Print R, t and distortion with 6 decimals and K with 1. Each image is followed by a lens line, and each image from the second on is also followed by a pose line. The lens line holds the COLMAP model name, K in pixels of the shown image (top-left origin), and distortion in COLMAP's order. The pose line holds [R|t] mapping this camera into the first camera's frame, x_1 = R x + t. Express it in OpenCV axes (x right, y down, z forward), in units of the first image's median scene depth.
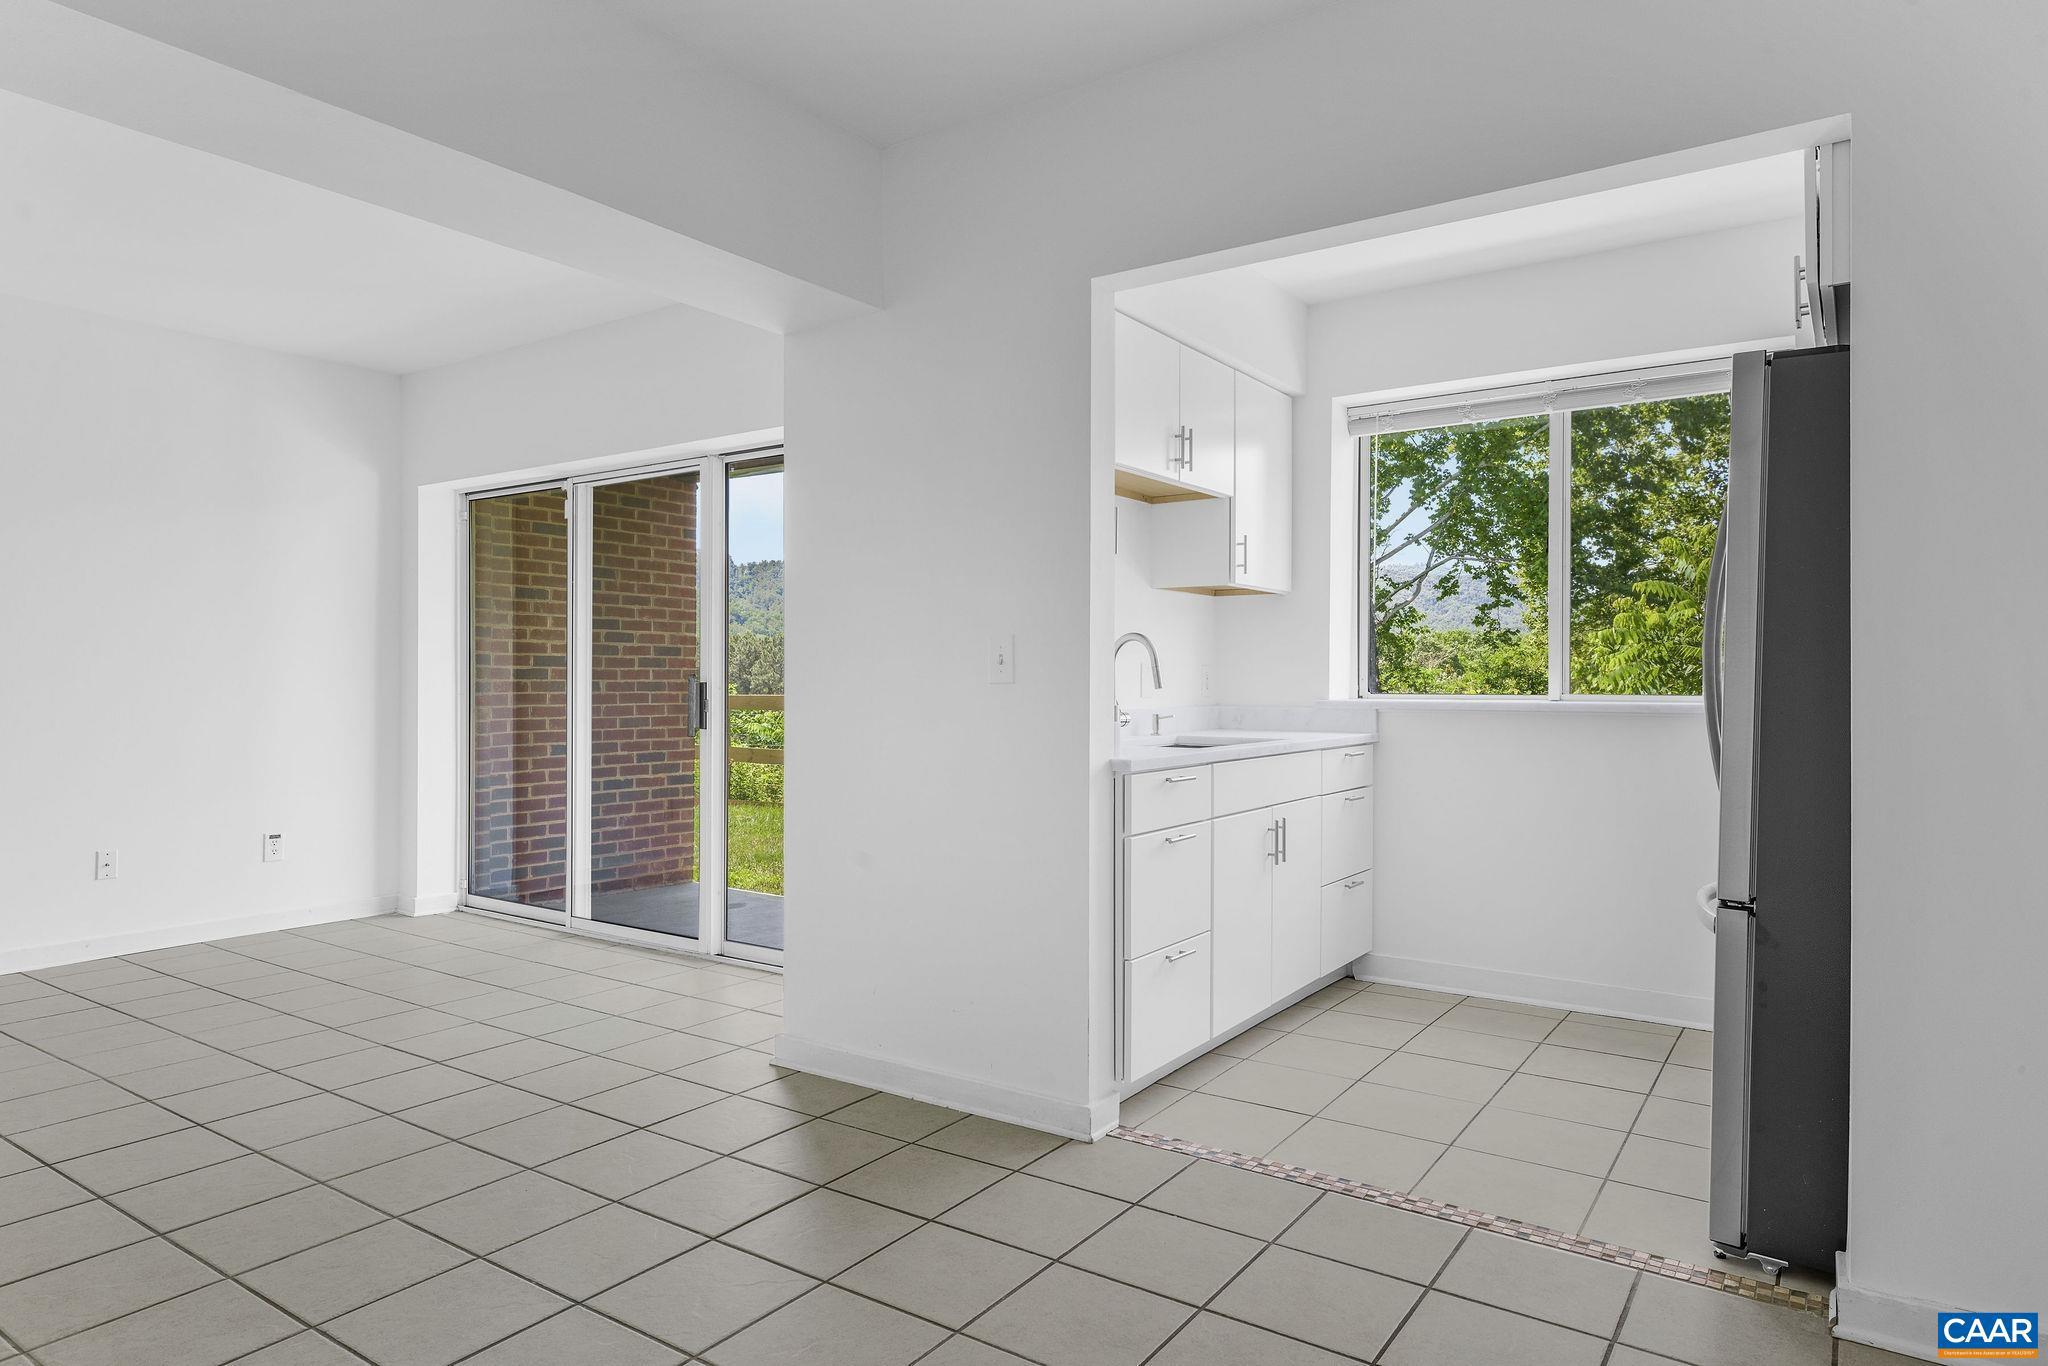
lens RADIAL K [[1169.8, 0, 1030.8], [0, 1169.8, 683.7], [0, 0, 1]] dist [0.001000, 0.000866]
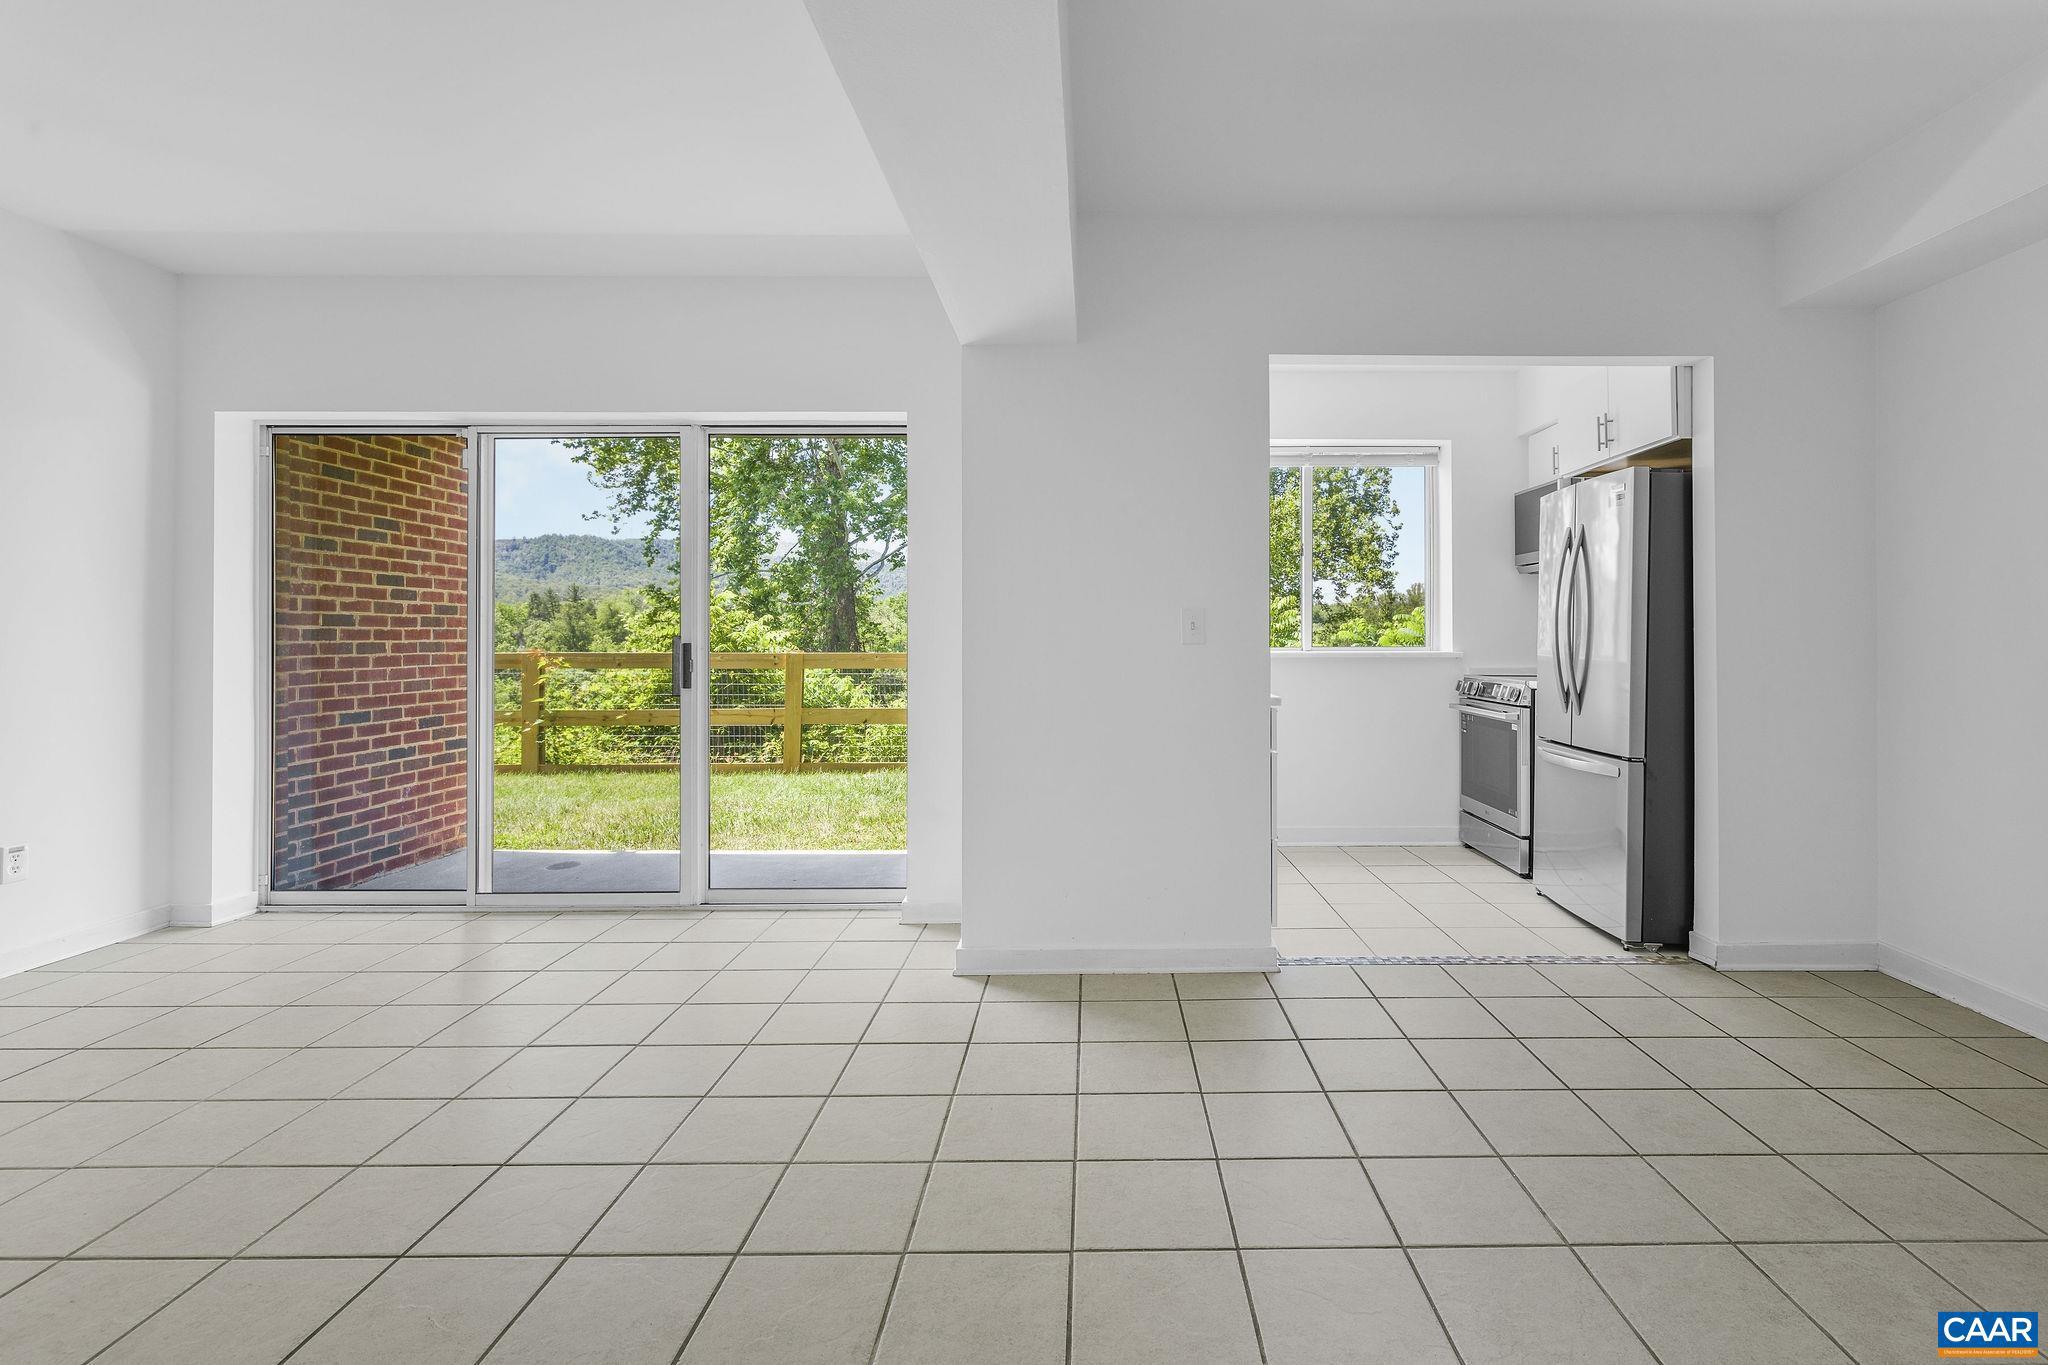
lens RADIAL K [[937.0, 0, 1085.4], [0, 937.0, 634.9], [0, 0, 1]] dist [-0.004042, -0.000942]
pose [[0.829793, -0.002599, 0.558066, -0.310724], [0.004395, 0.999989, -0.001878, -0.003934], [-0.558054, 0.004011, 0.829795, 0.079963]]
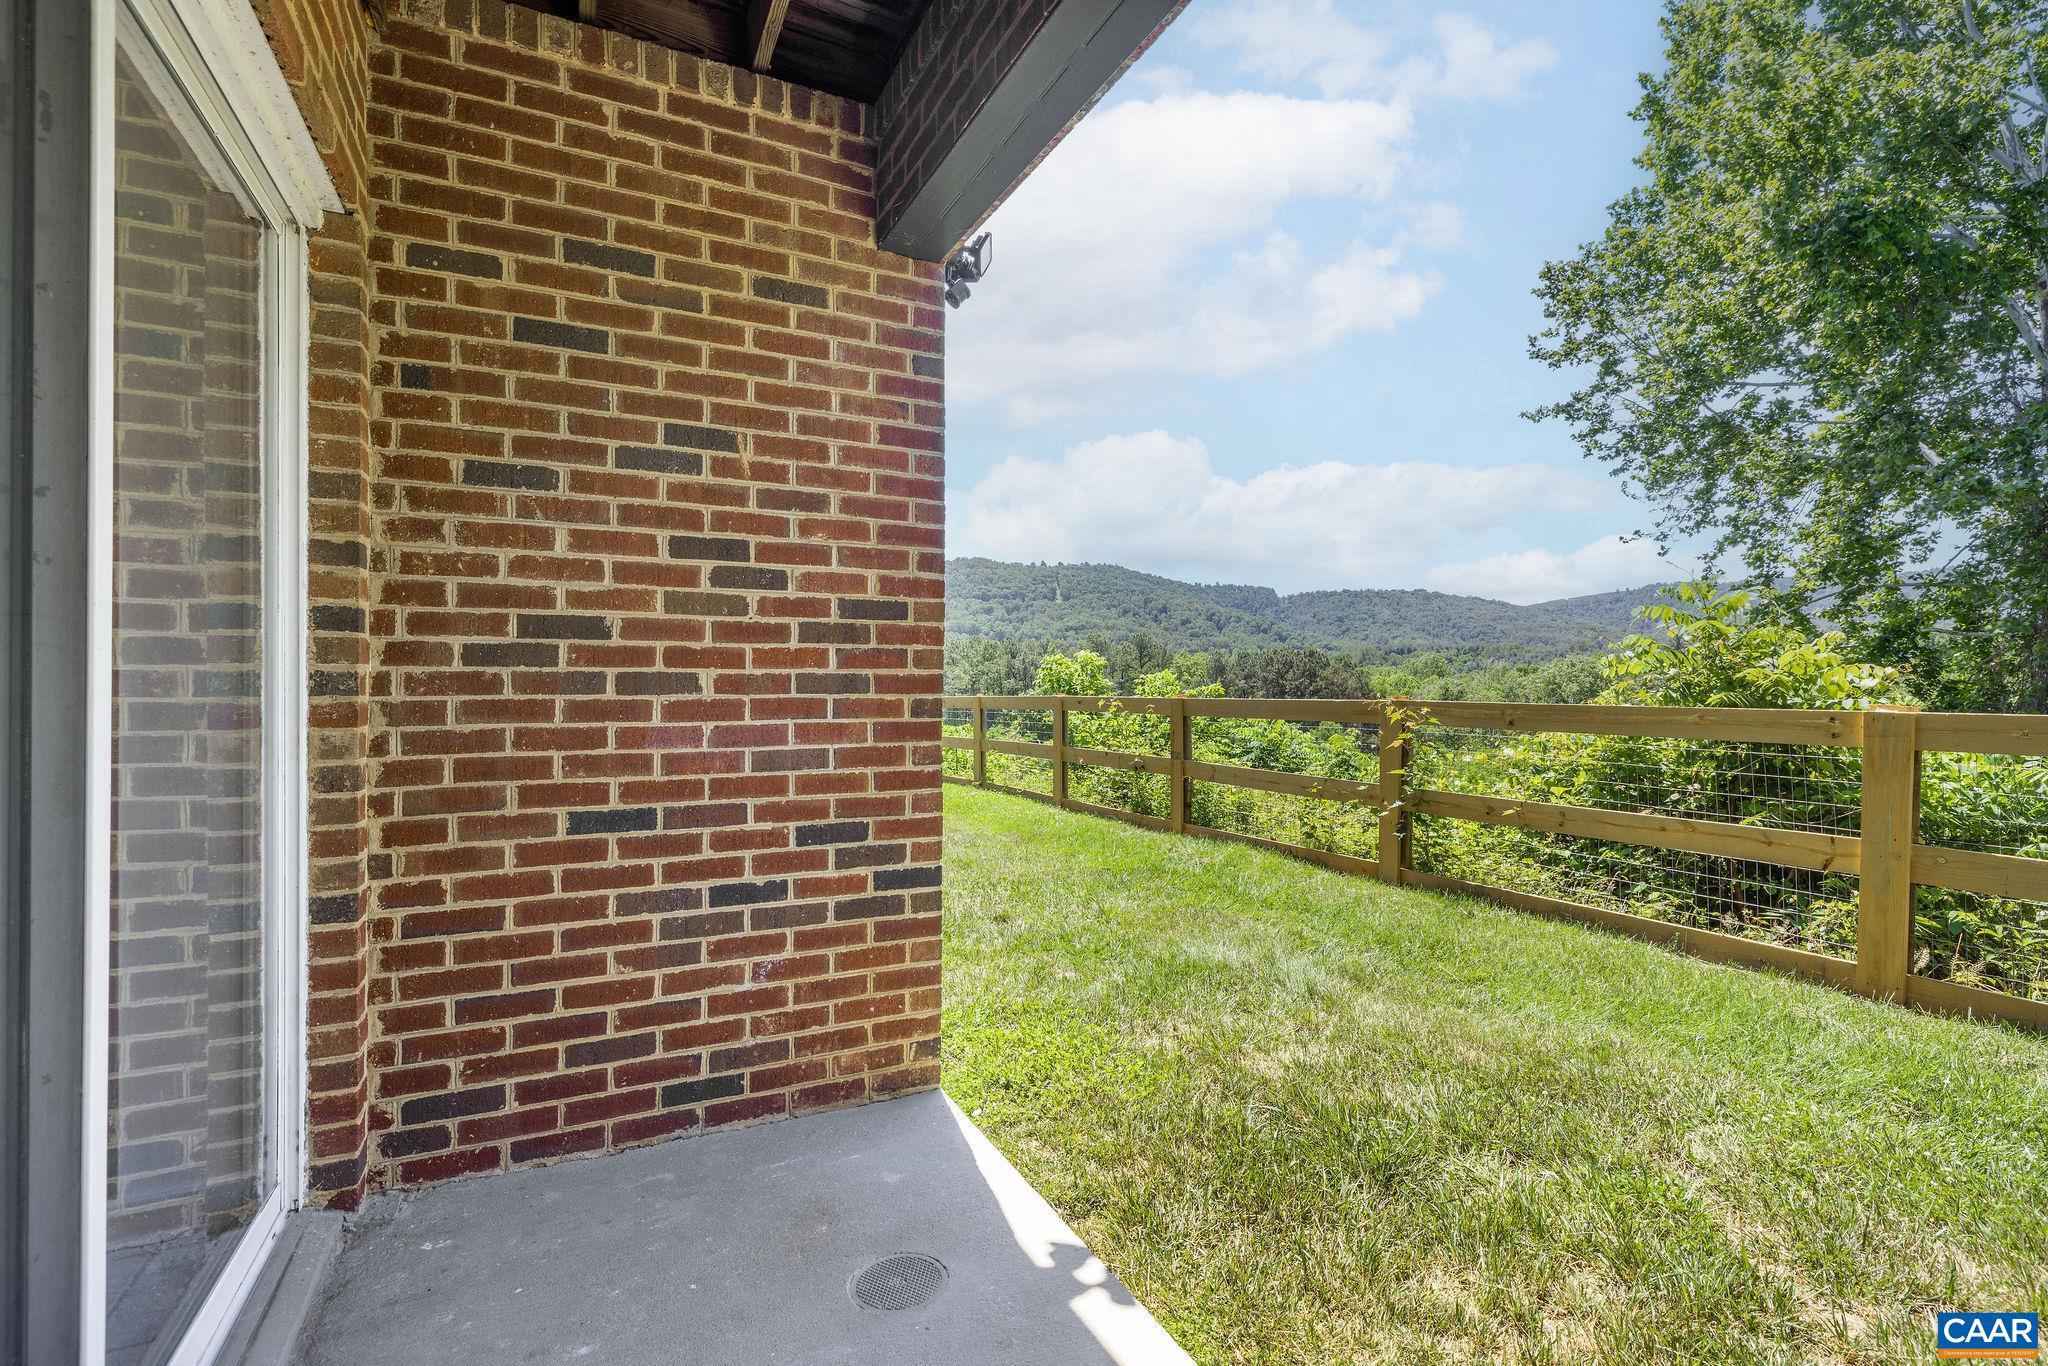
lens RADIAL K [[937.0, 0, 1019.2], [0, 937.0, 678.2], [0, 0, 1]] dist [-0.004042, -0.000942]
pose [[0.871202, -0.004493, -0.490904, -0.073675], [-0.000923, 0.999941, -0.010791, 0.004101], [0.490923, 0.009854, 0.871147, 0.713883]]
